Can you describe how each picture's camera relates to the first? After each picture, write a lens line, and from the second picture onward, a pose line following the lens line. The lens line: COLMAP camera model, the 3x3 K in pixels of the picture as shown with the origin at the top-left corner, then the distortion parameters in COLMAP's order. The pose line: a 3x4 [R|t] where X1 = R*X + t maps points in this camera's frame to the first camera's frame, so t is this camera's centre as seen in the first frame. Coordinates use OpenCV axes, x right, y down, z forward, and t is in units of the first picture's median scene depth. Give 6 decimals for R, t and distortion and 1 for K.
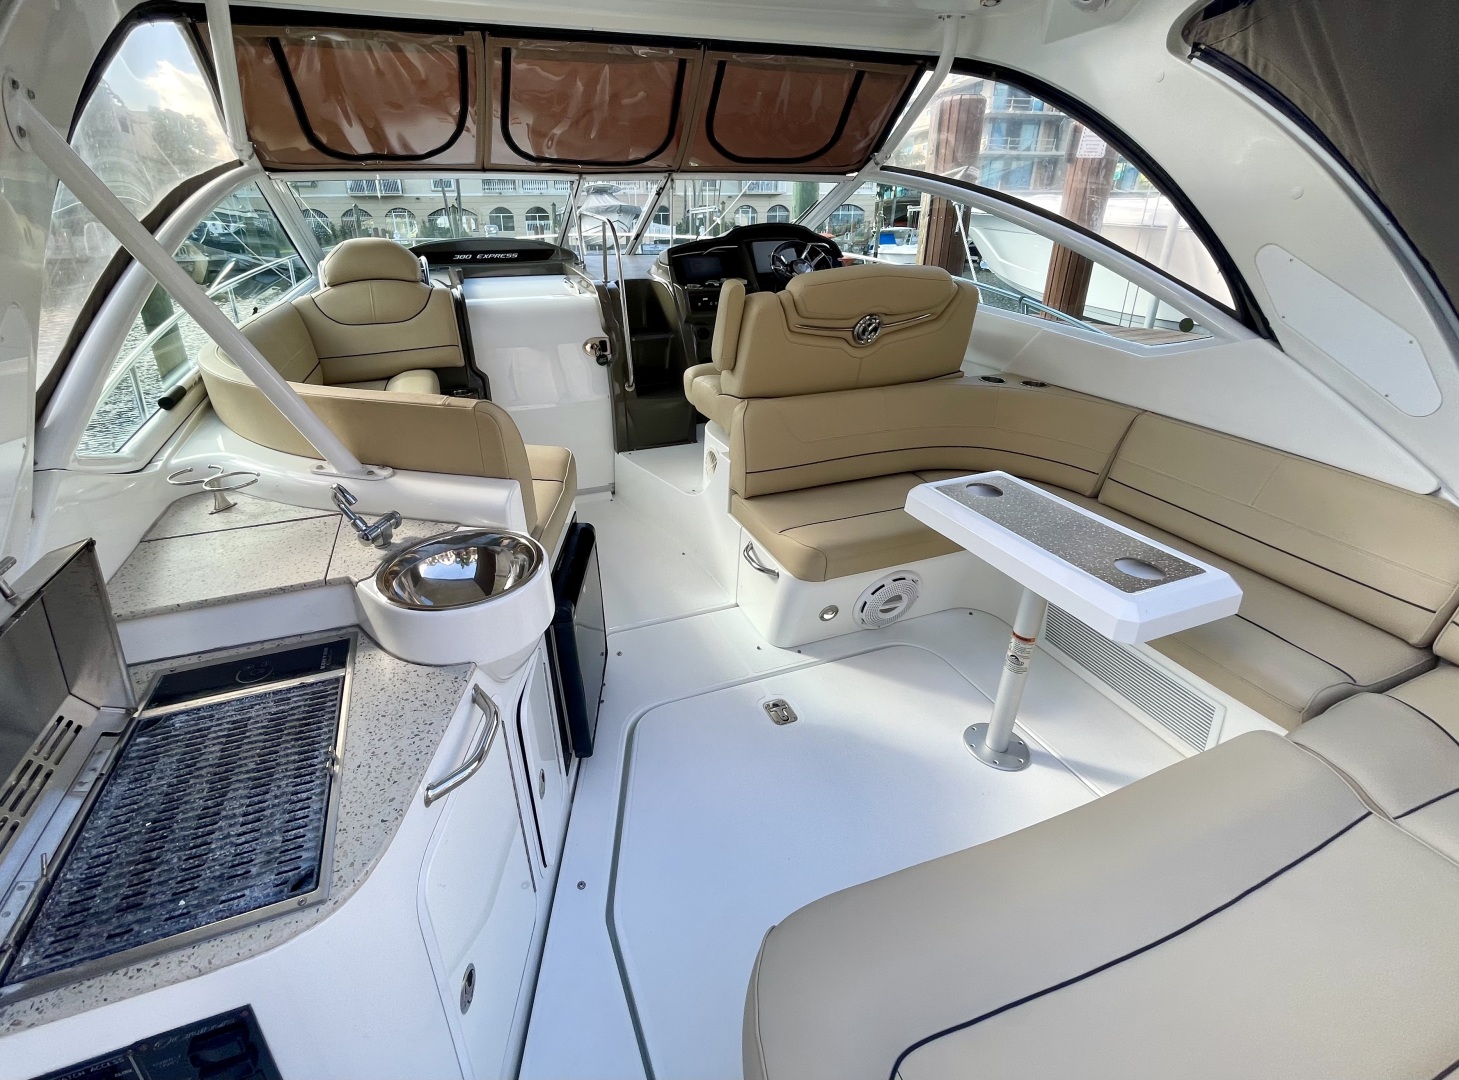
lens RADIAL K [[737.4, 0, 656.3], [0, 737.4, 537.3], [0, 0, 1]] dist [-0.012925, 0.010280]
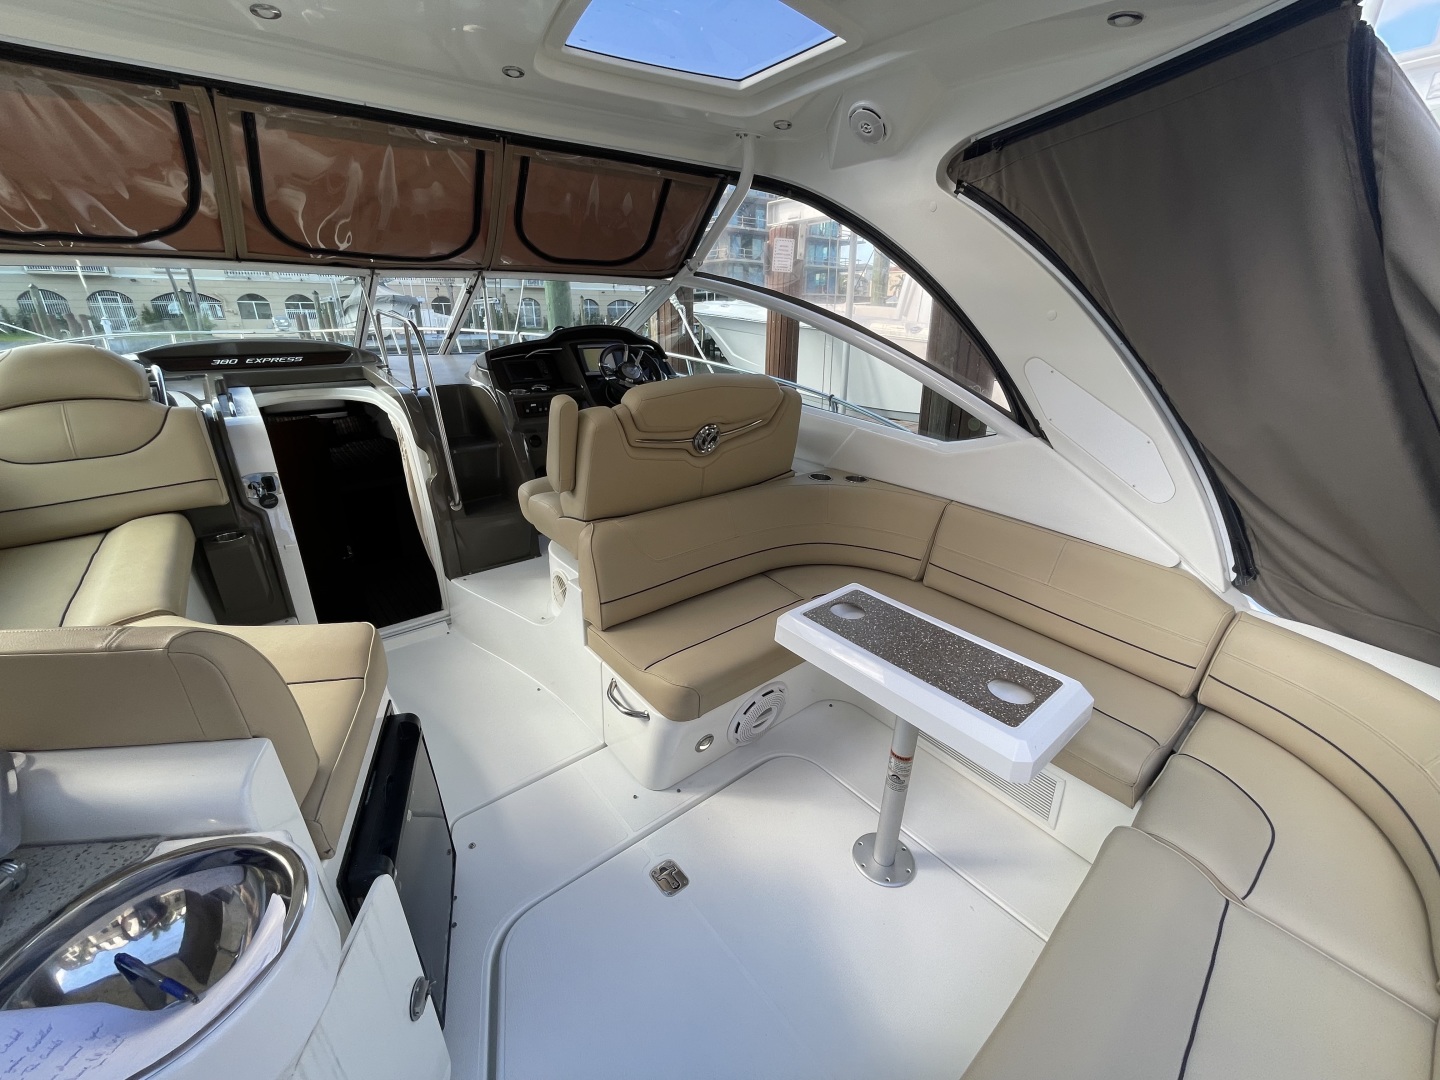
lens RADIAL K [[585.8, 0, 707.4], [0, 585.8, 533.6], [0, 0, 1]] dist [-0.001244, 0.000037]
pose [[0.943046, -0.101957, 0.316651, 0.024886], [0.110382, 0.993851, -0.008731, -0.142669], [-0.313814, 0.043187, 0.948502, 0.248650]]
